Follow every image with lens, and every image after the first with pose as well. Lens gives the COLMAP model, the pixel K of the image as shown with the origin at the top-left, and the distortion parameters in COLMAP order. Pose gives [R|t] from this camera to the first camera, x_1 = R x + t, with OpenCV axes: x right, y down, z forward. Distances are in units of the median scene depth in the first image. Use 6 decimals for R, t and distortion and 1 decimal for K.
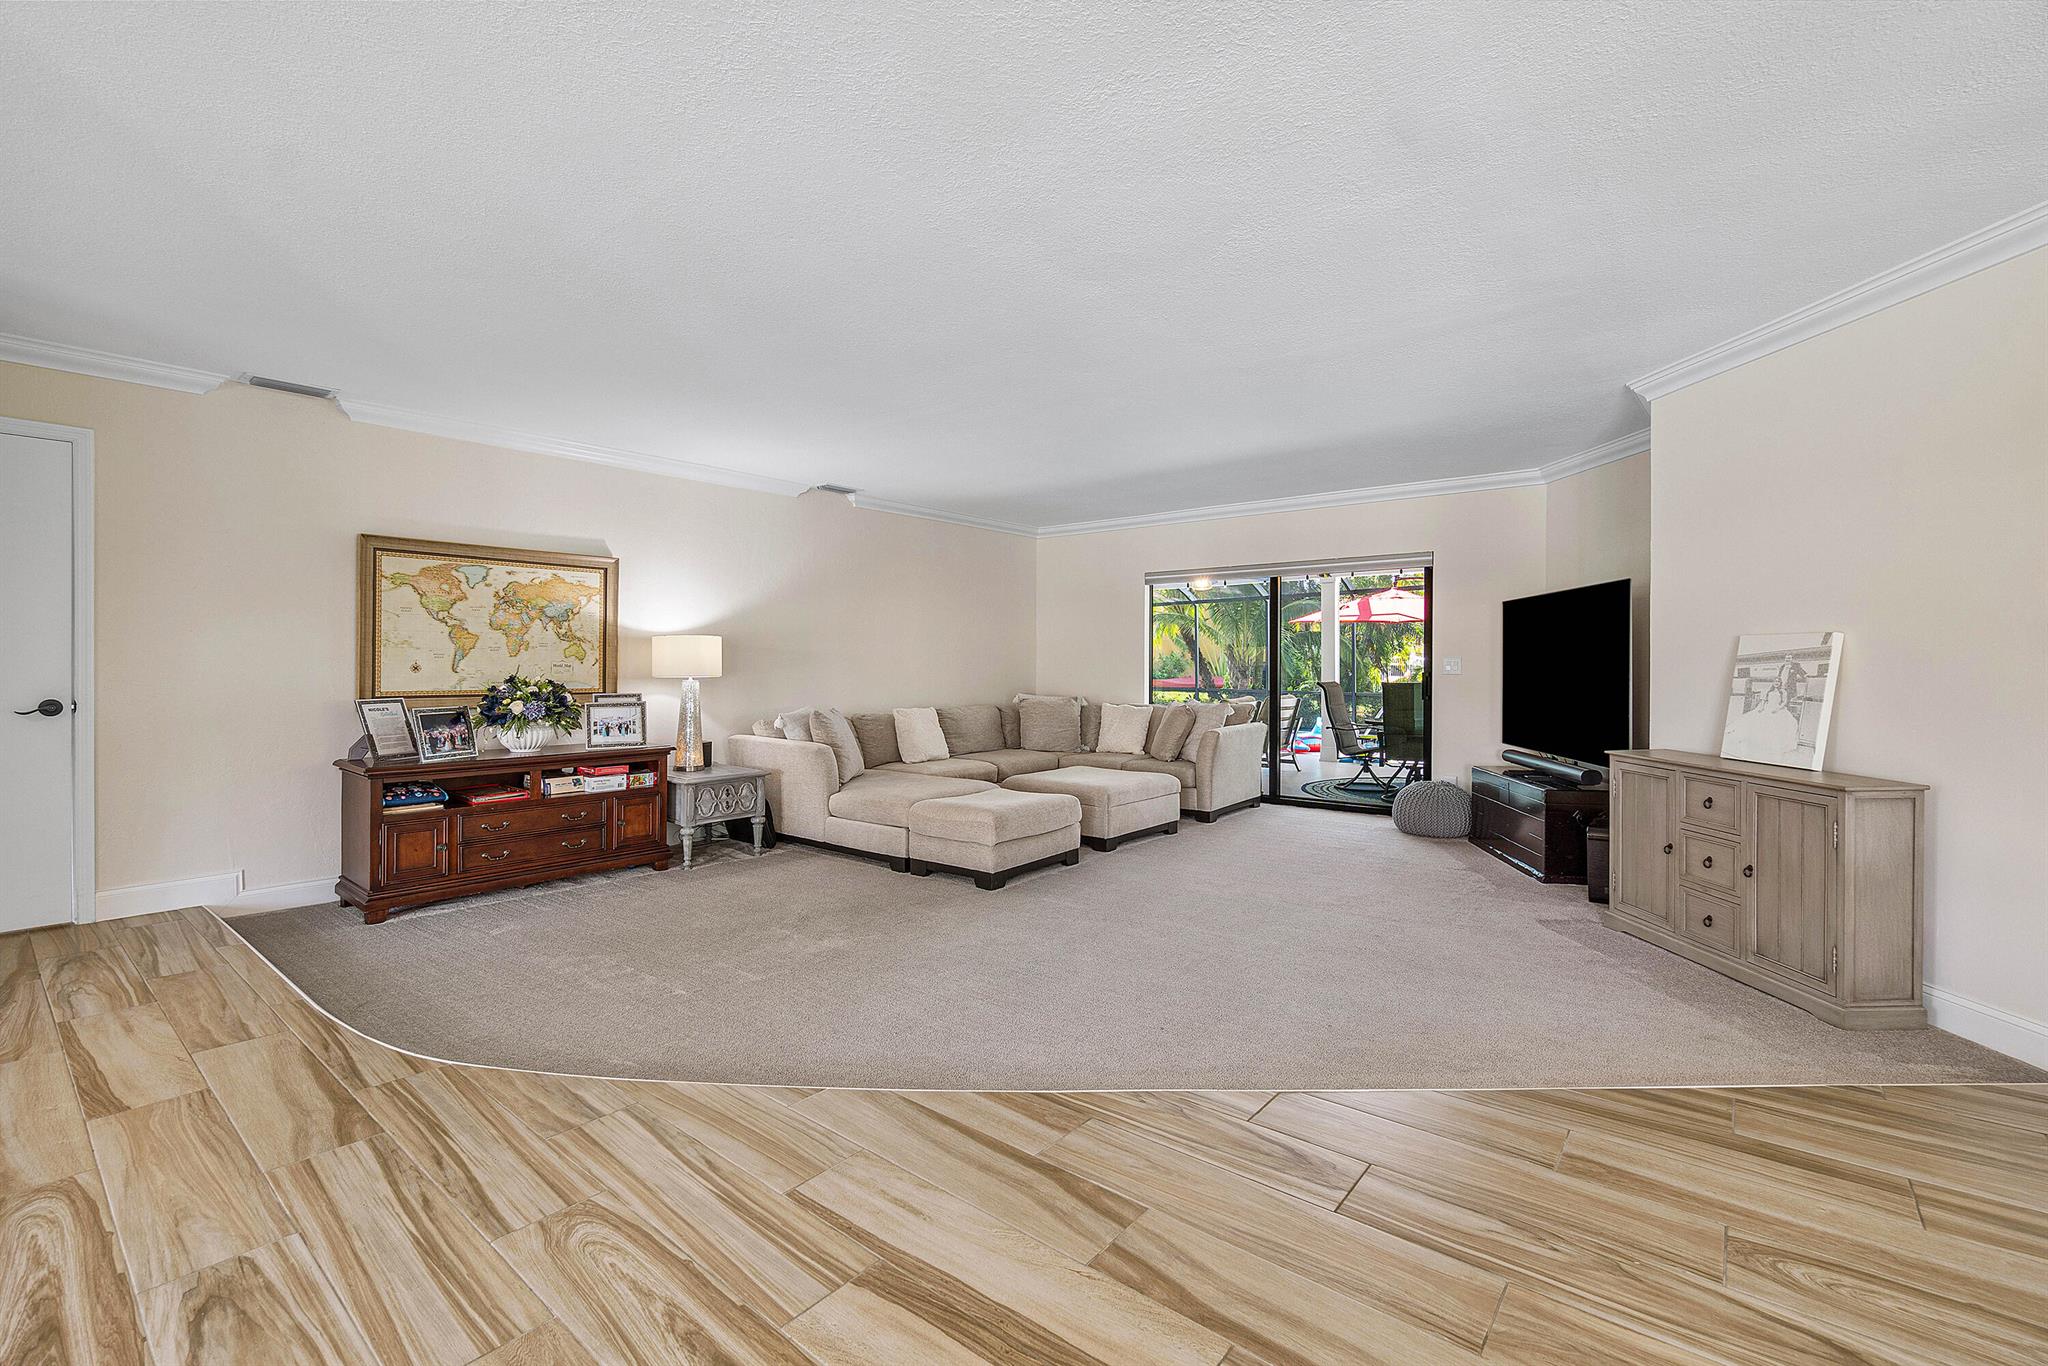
lens RADIAL K [[906.9, 0, 1036.6], [0, 906.9, 661.6], [0, 0, 1]] dist [-0.007268, 0.000369]
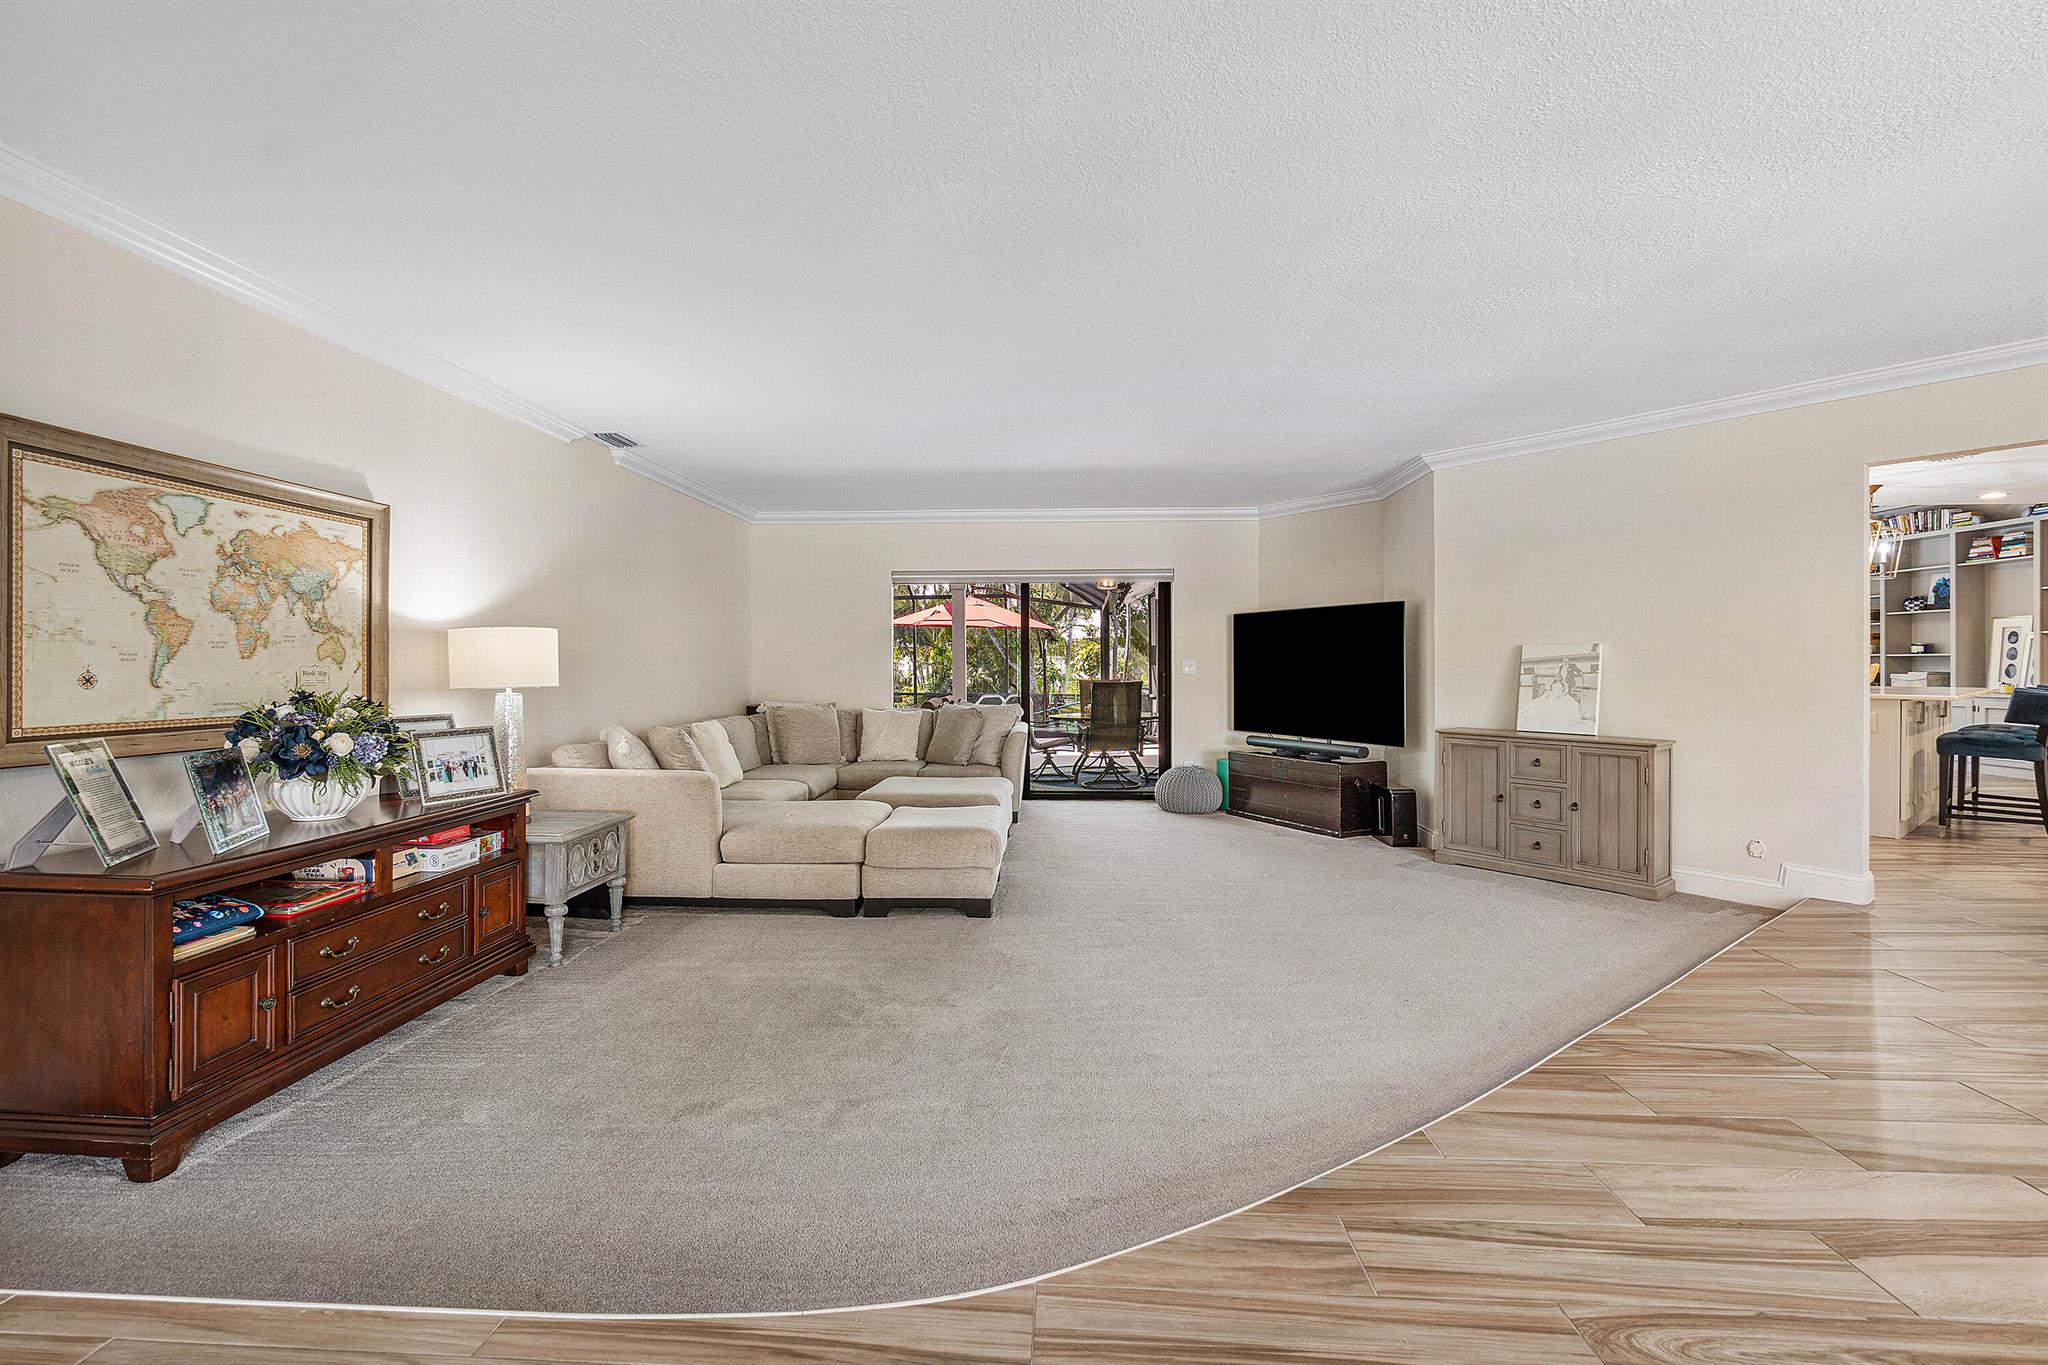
lens RADIAL K [[906.9, 0, 971.0], [0, 906.9, 667.2], [0, 0, 1]] dist [-0.007268, 0.000369]
pose [[0.805223, -0.004684, 0.592953, -0.589333], [0.002575, 0.999987, 0.004402, -0.001447], [-0.592966, -0.002017, 0.805225, 0.275977]]
